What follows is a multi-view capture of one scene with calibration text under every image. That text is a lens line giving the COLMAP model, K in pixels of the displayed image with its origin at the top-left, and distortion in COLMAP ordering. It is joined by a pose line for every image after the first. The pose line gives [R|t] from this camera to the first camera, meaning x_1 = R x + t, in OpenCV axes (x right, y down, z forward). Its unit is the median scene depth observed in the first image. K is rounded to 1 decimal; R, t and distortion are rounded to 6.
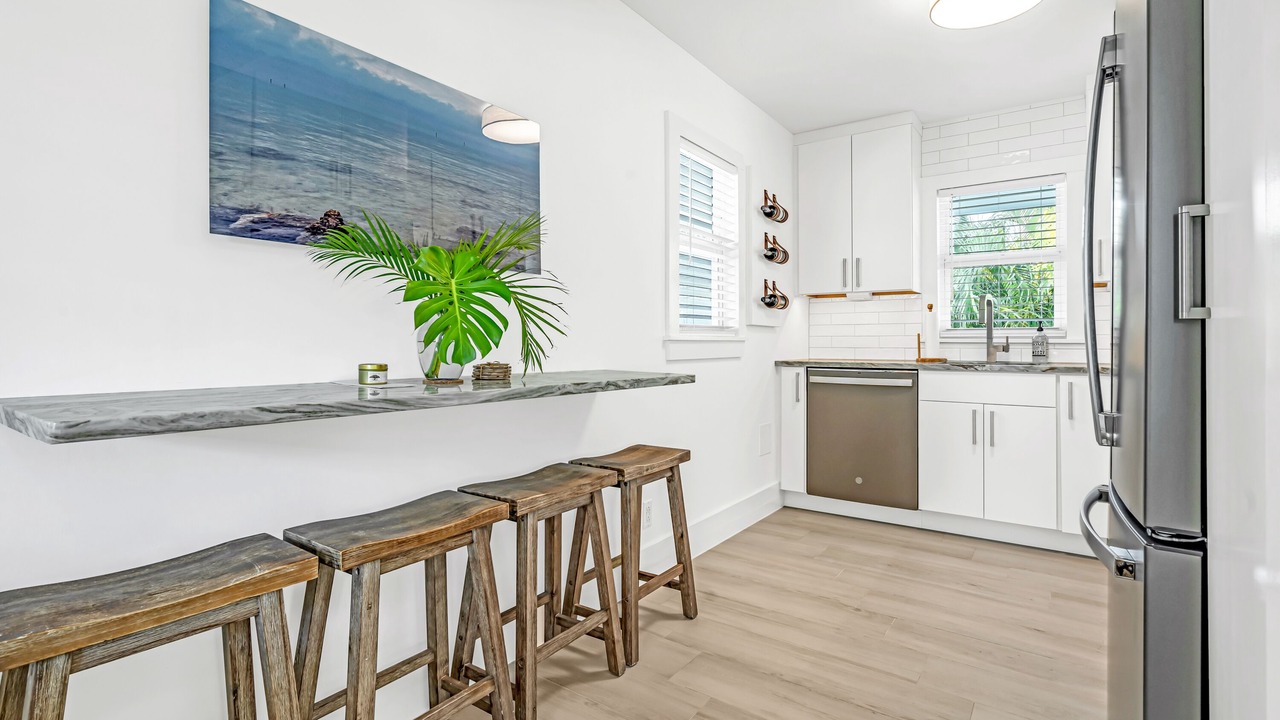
lens RADIAL K [[611.2, 0, 647.1], [0, 611.2, 333.5], [0, 0, 1]] dist [-0.013114, 0.001996]
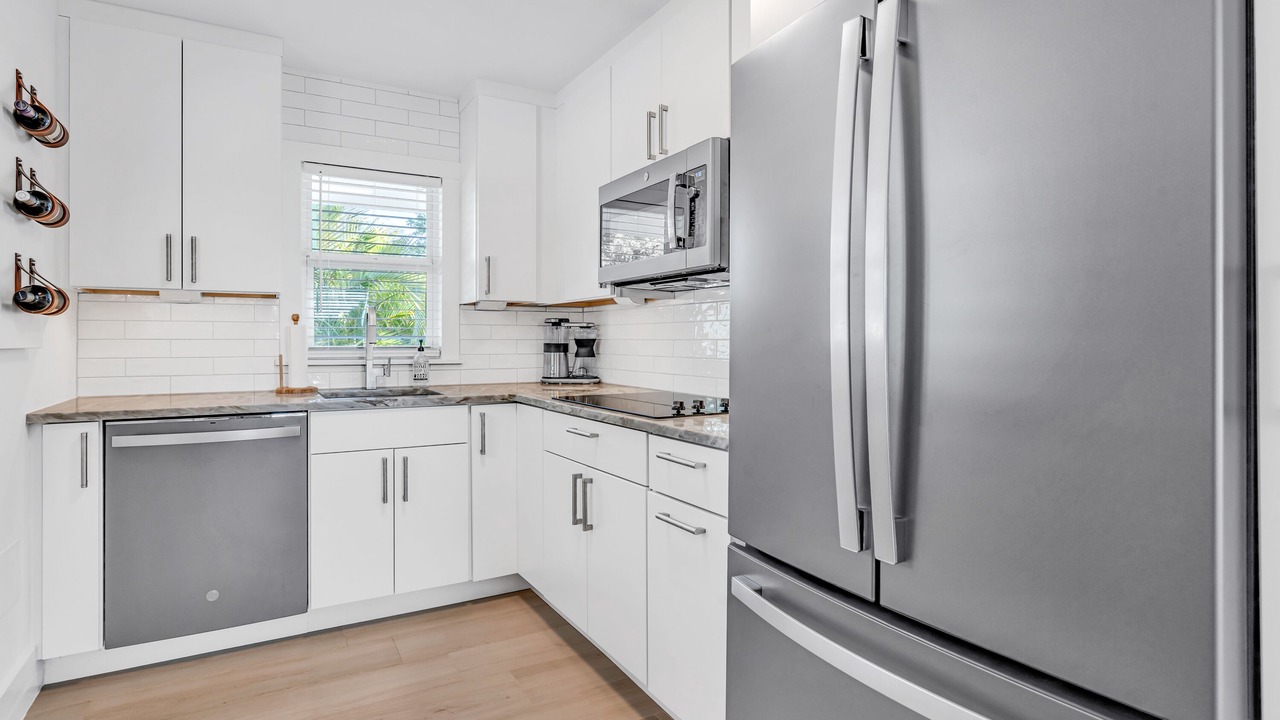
lens RADIAL K [[611.2, 0, 607.8], [0, 611.2, 339.5], [0, 0, 1]] dist [-0.013114, 0.001996]
pose [[0.461308, 0.001878, 0.887238, -0.016167], [-0.016756, 0.999838, 0.006596, -0.030522], [-0.887082, -0.017909, 0.461264, 0.345666]]
